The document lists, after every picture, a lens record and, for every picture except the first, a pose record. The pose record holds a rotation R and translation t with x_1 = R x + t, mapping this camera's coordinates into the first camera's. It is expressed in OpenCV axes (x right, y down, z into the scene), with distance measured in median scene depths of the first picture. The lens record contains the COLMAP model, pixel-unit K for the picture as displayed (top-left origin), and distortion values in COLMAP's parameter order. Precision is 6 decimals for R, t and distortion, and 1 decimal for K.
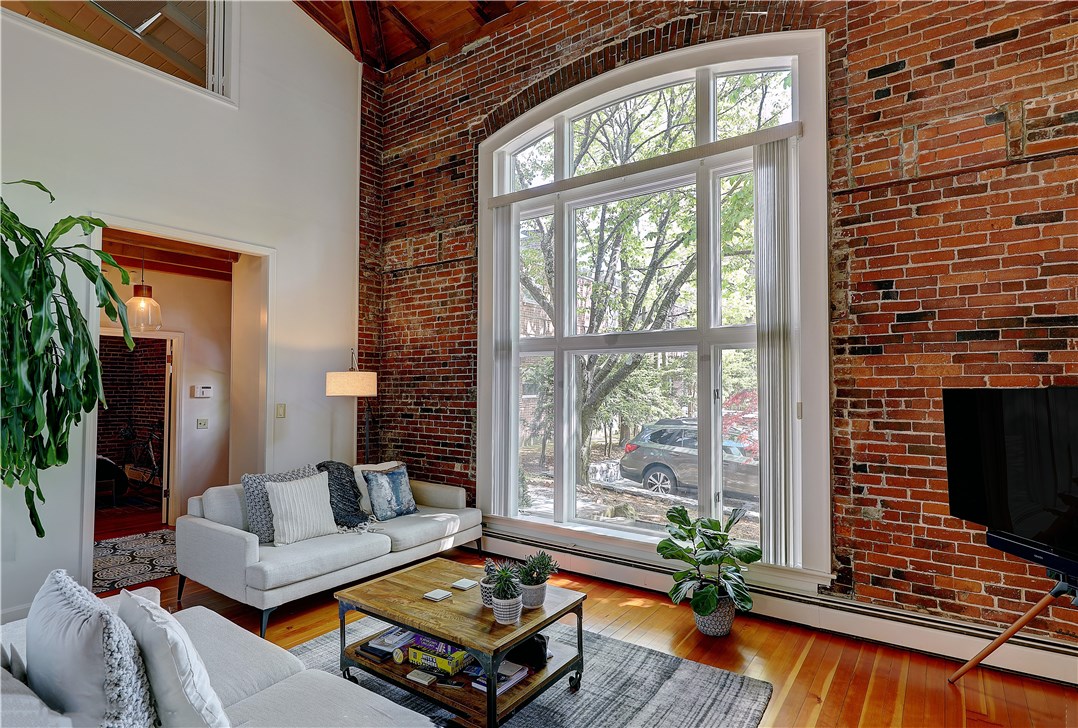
lens RADIAL K [[550.6, 0, 548.9], [0, 550.6, 369.0], [0, 0, 1]] dist [0.004974, -0.002696]
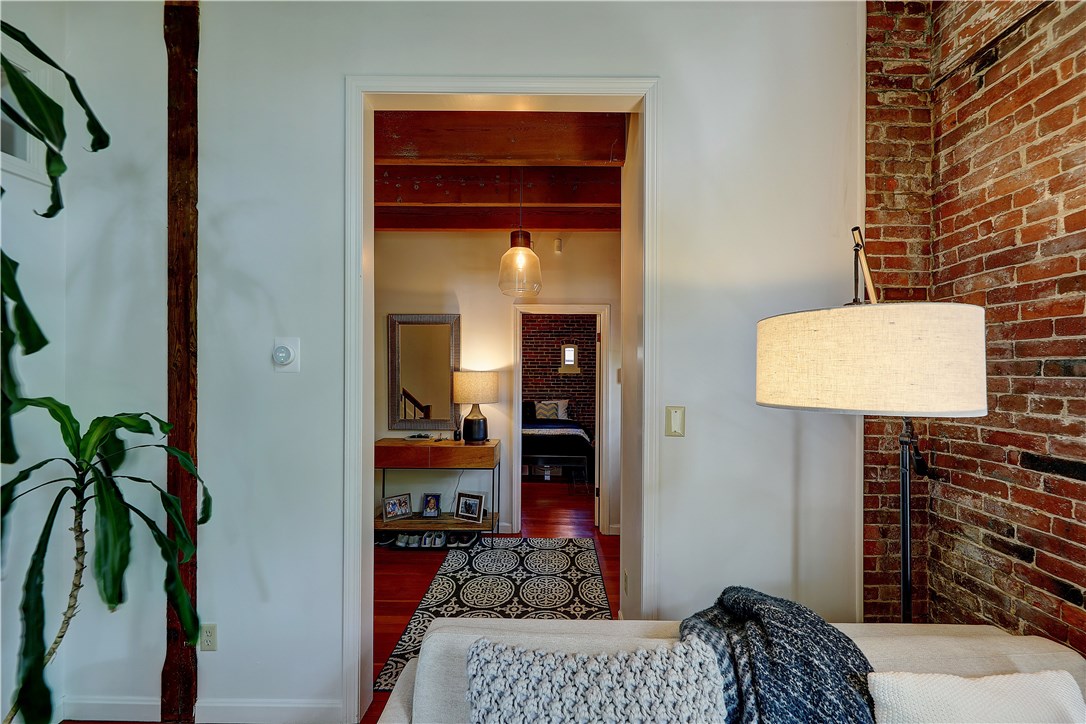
lens RADIAL K [[408.6, 0, 548.9], [0, 408.6, 365.9], [0, 0, 1]] dist [0.001468, 0.000225]
pose [[0.565283, -0.000744, -0.824897, -0.236964], [0.019710, 0.999726, 0.012605, 0.020296], [0.824661, -0.023384, 0.565143, 0.656192]]
